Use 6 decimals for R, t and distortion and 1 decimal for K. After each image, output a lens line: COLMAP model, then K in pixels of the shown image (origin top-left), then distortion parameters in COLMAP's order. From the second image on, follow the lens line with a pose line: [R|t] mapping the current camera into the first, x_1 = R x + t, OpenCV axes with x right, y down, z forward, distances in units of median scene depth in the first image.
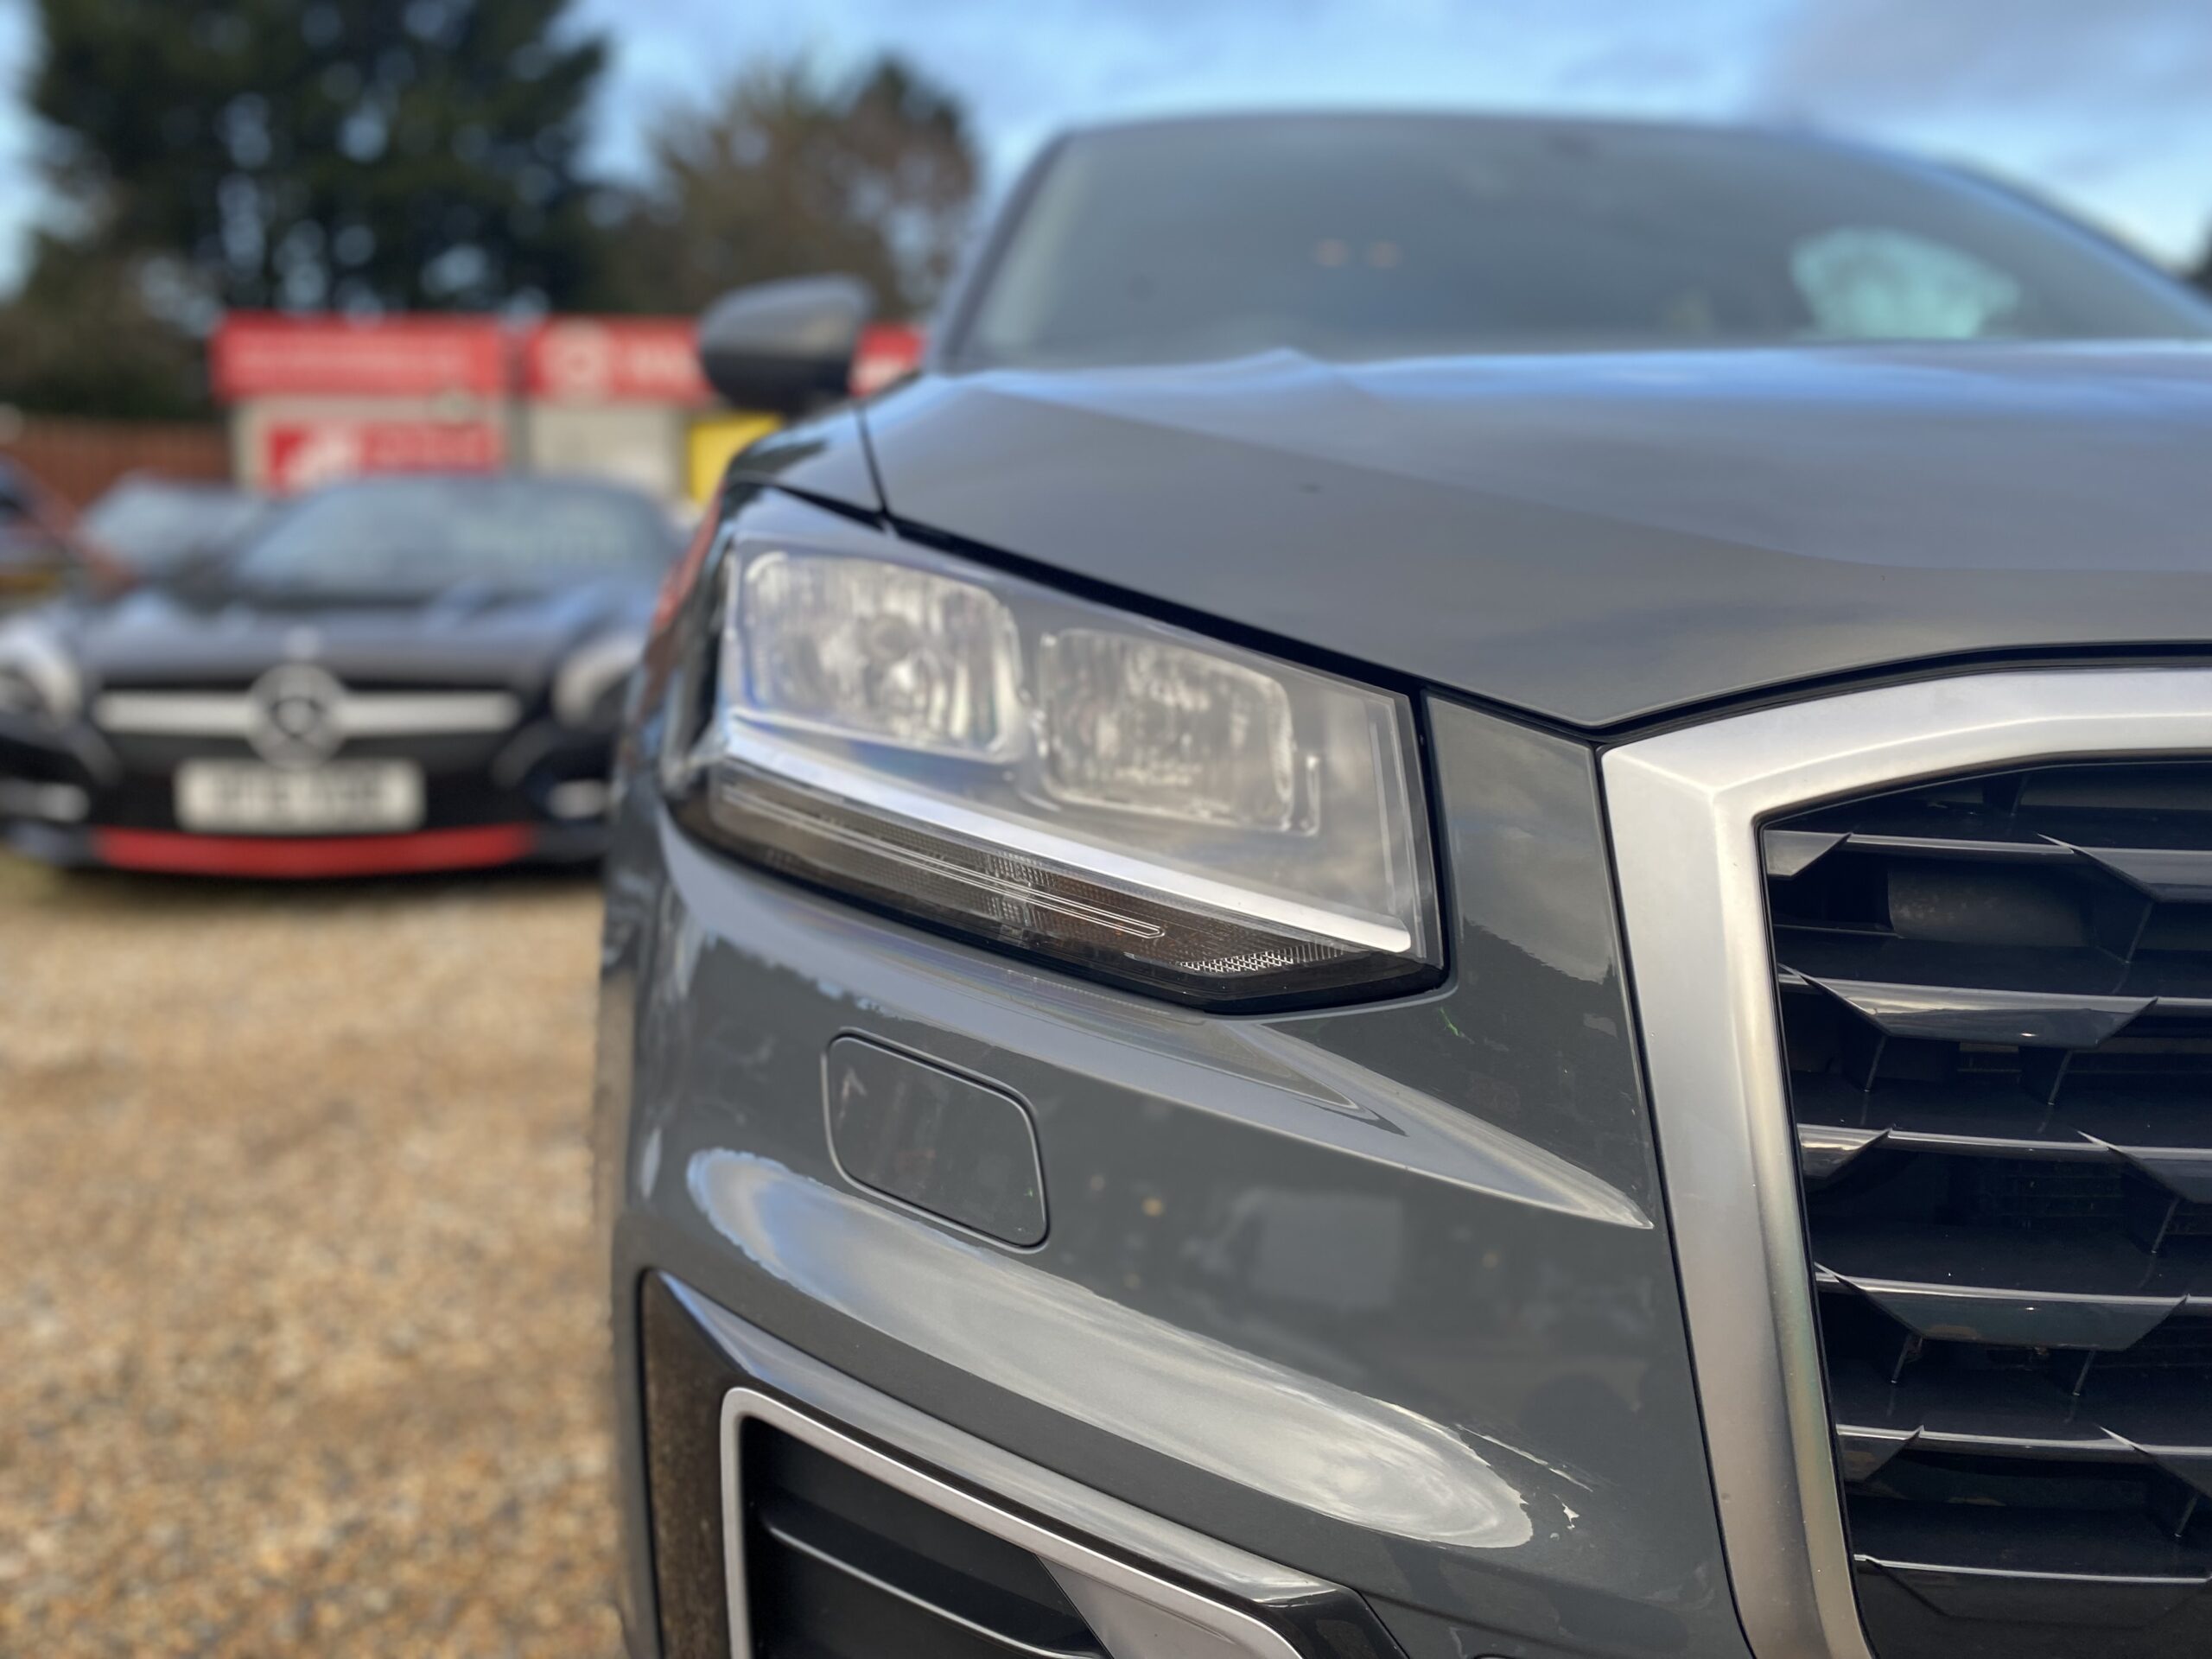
lens RADIAL K [[1659.8, 0, 1106.0], [0, 1659.8, 829.5], [0, 0, 1]] dist [-0.004766, -0.003534]
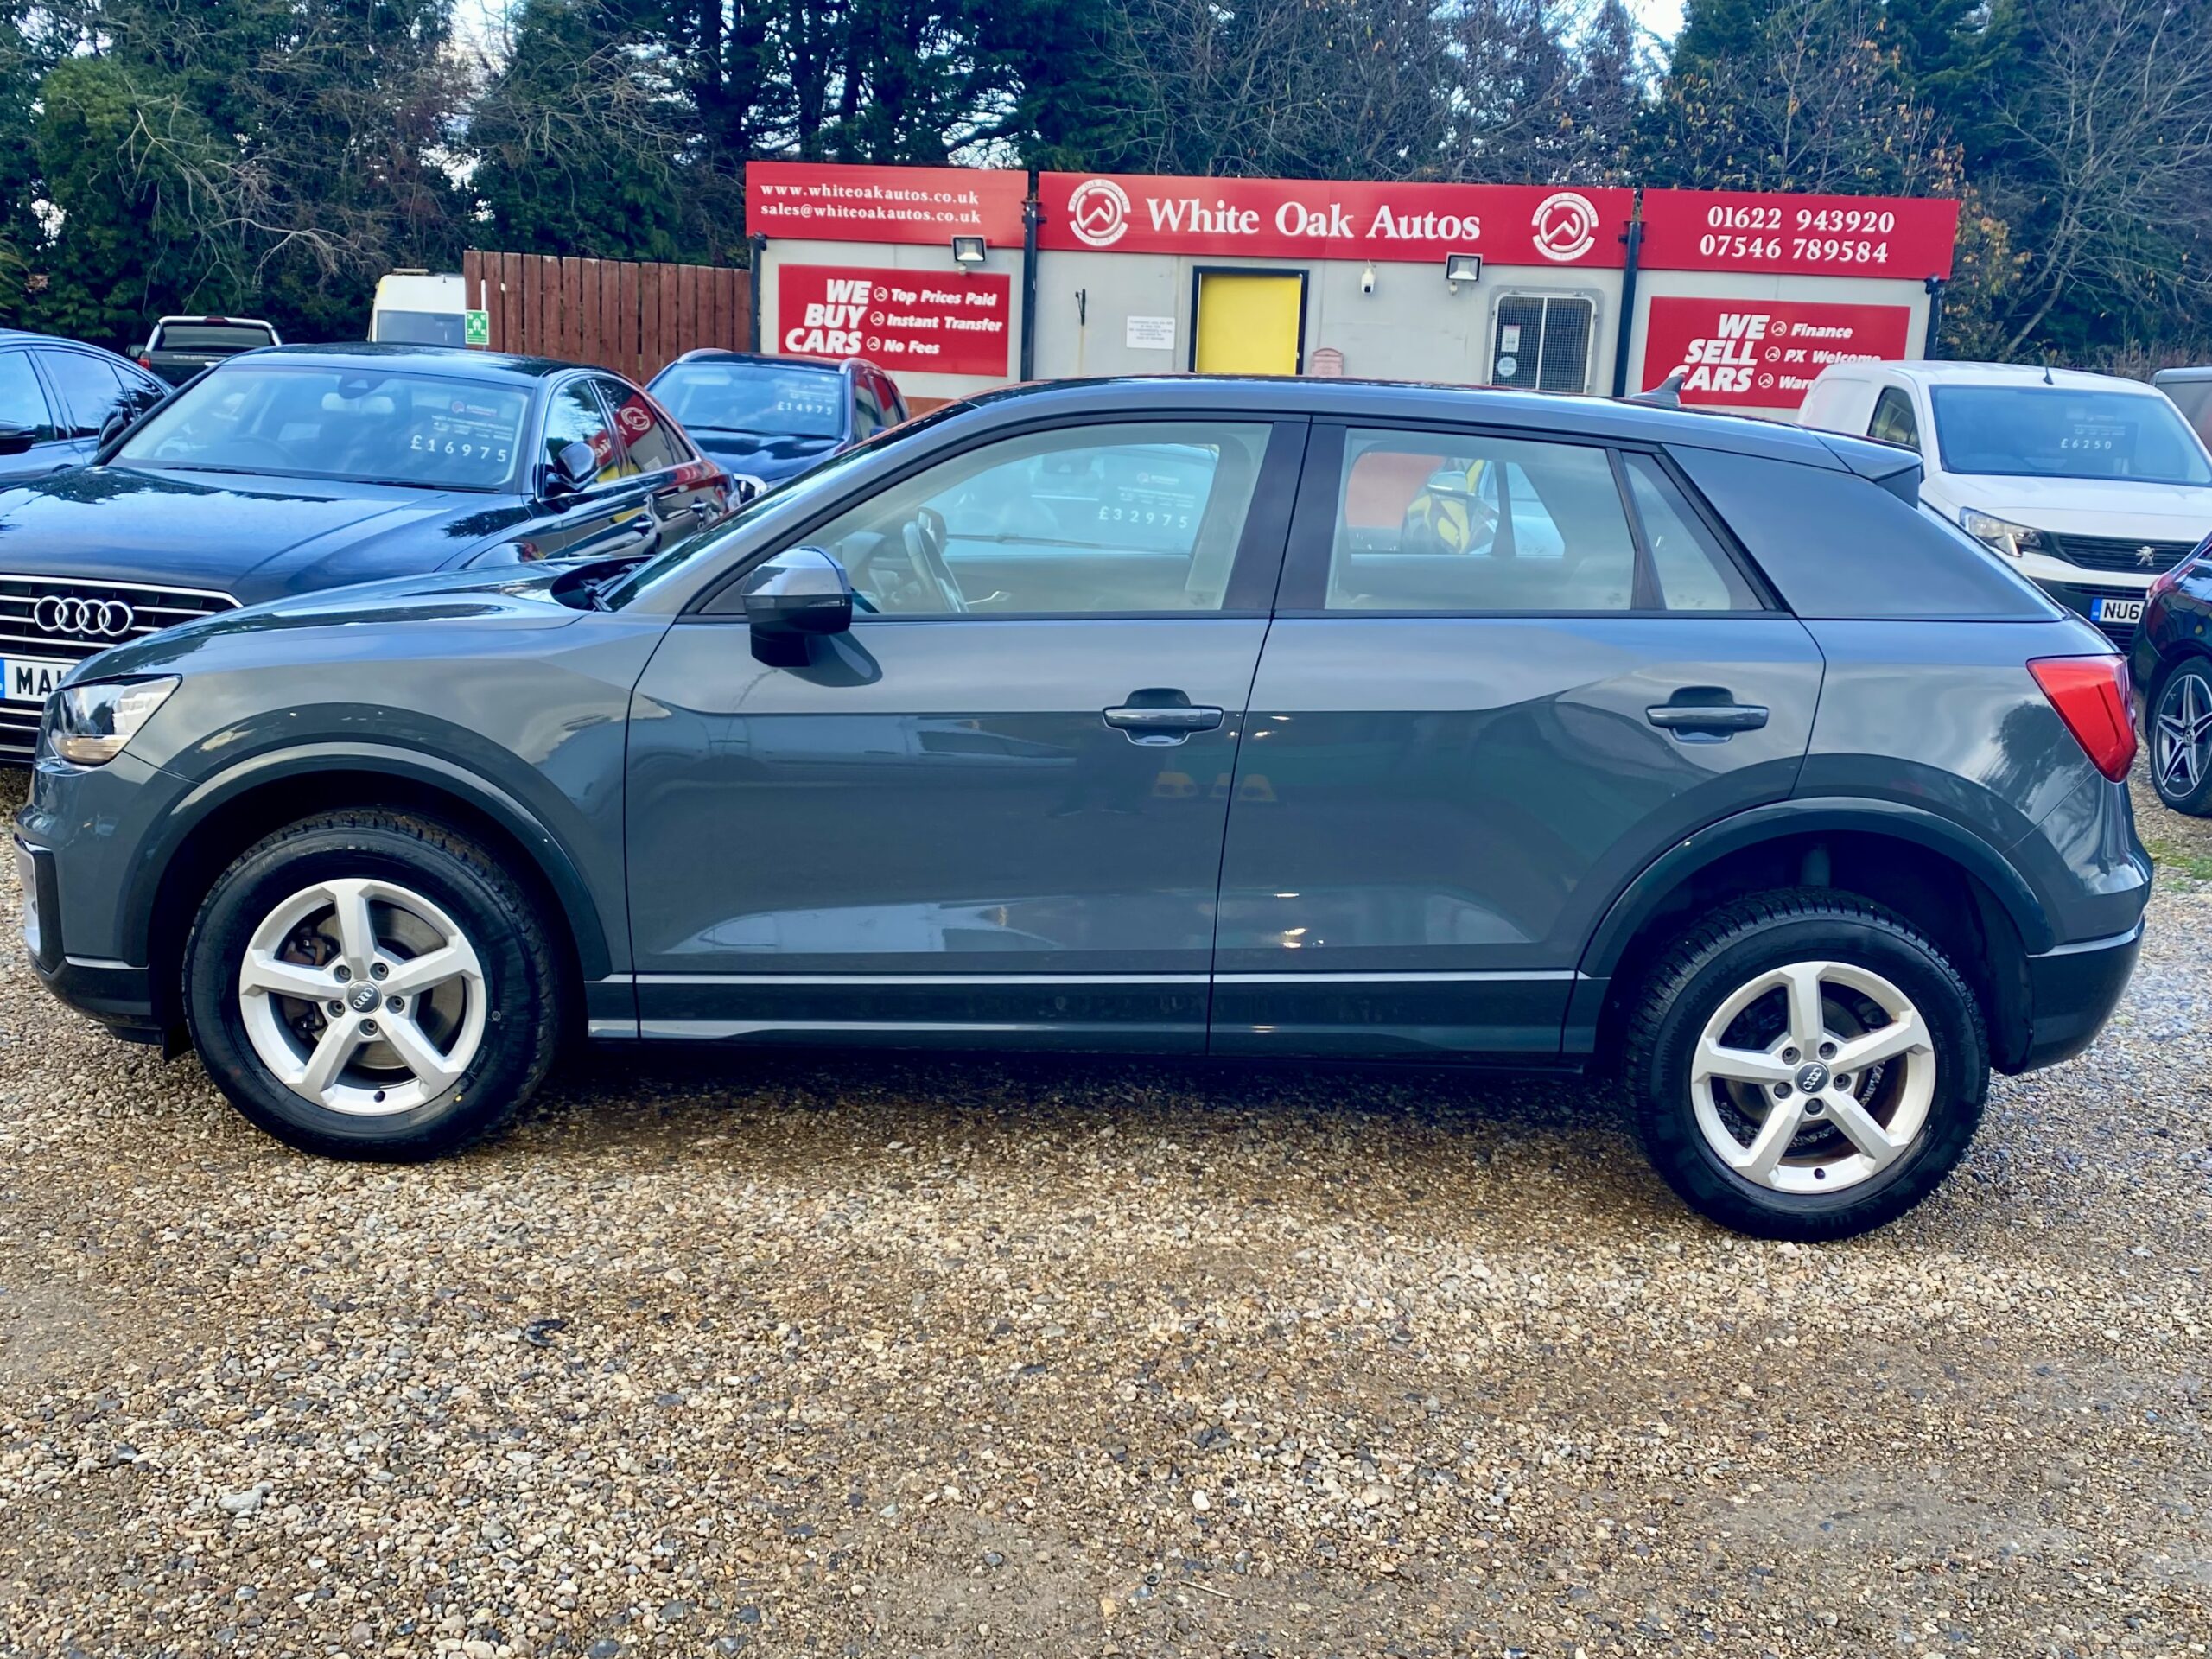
lens RADIAL K [[2001.6, 0, 1140.9], [0, 2001.6, 820.0], [0, 0, 1]] dist [0.045369, -0.071574]
pose [[0.968878, 0.093253, -0.229301, -0.045996], [-0.077369, 0.993999, 0.077331, -0.267373], [0.235136, -0.057184, 0.970279, -0.996620]]
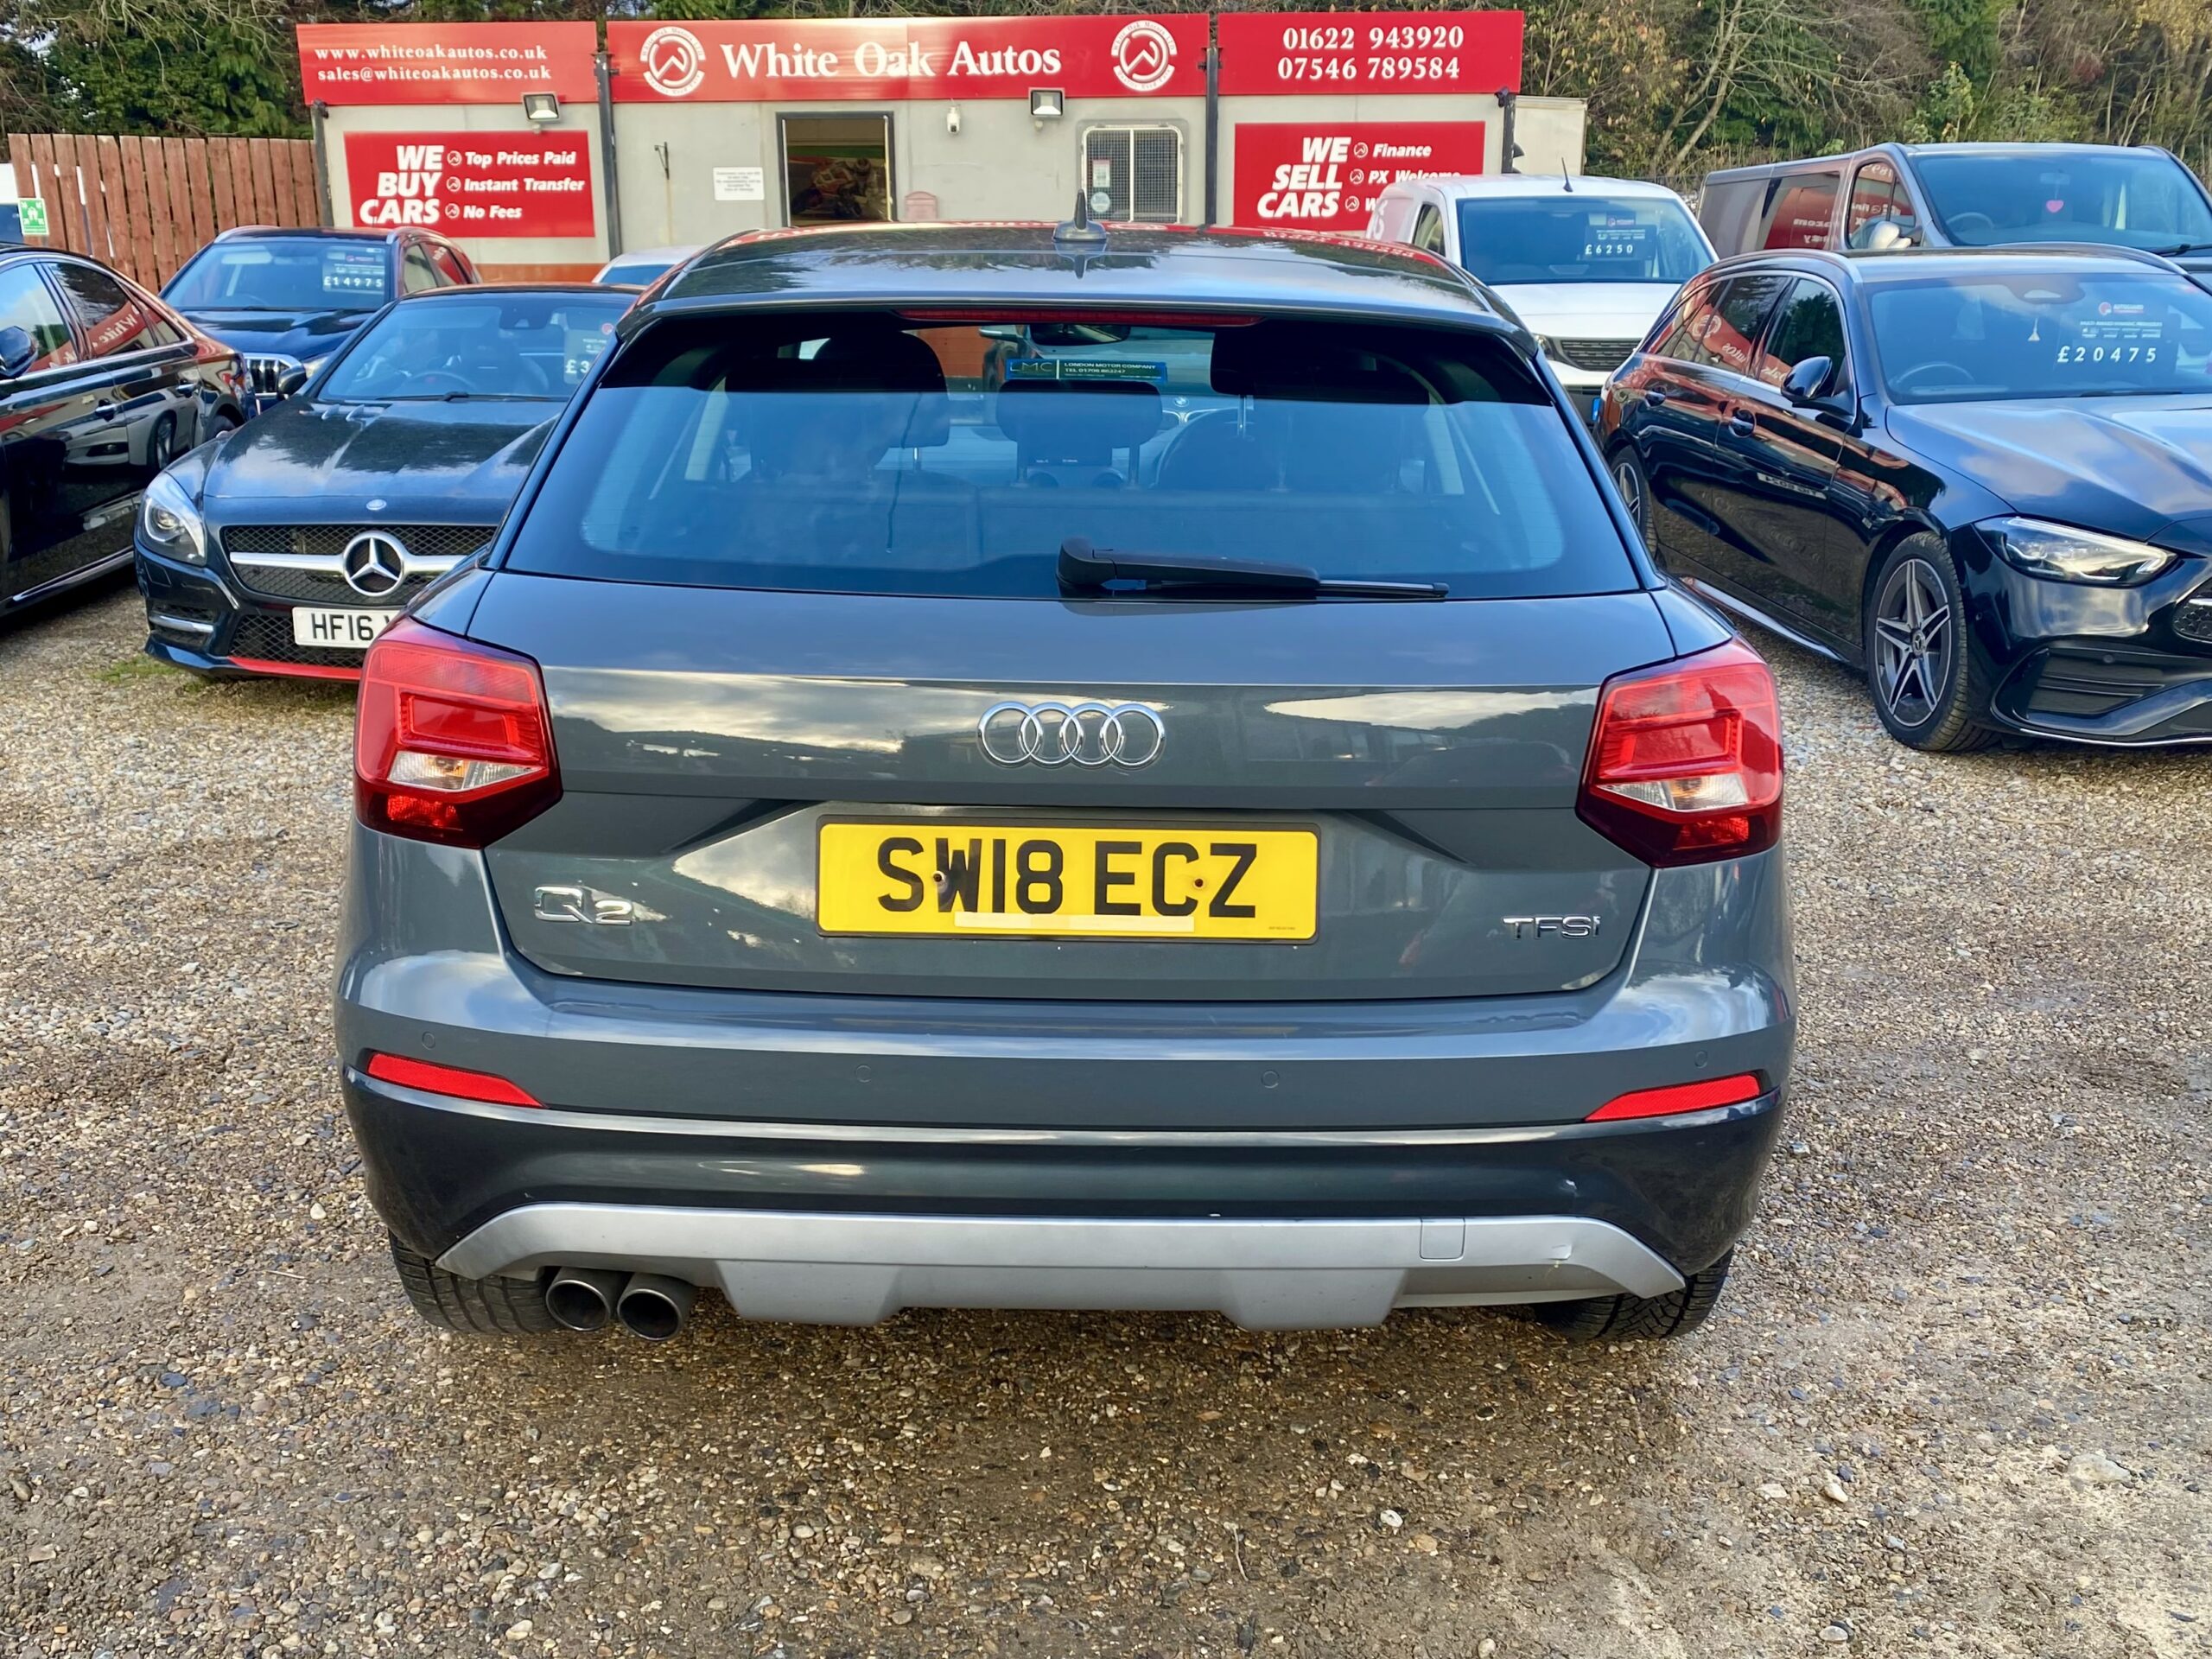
lens RADIAL K [[2046.9, 0, 1084.6], [0, 2046.9, 844.7], [0, 0, 1]] dist [0.003297, 0.012698]
pose [[0.990401, 0.031285, -0.134637, 0.639422], [-0.011051, 0.988853, 0.148487, -0.230633], [0.137782, -0.145574, 0.979706, -1.169232]]
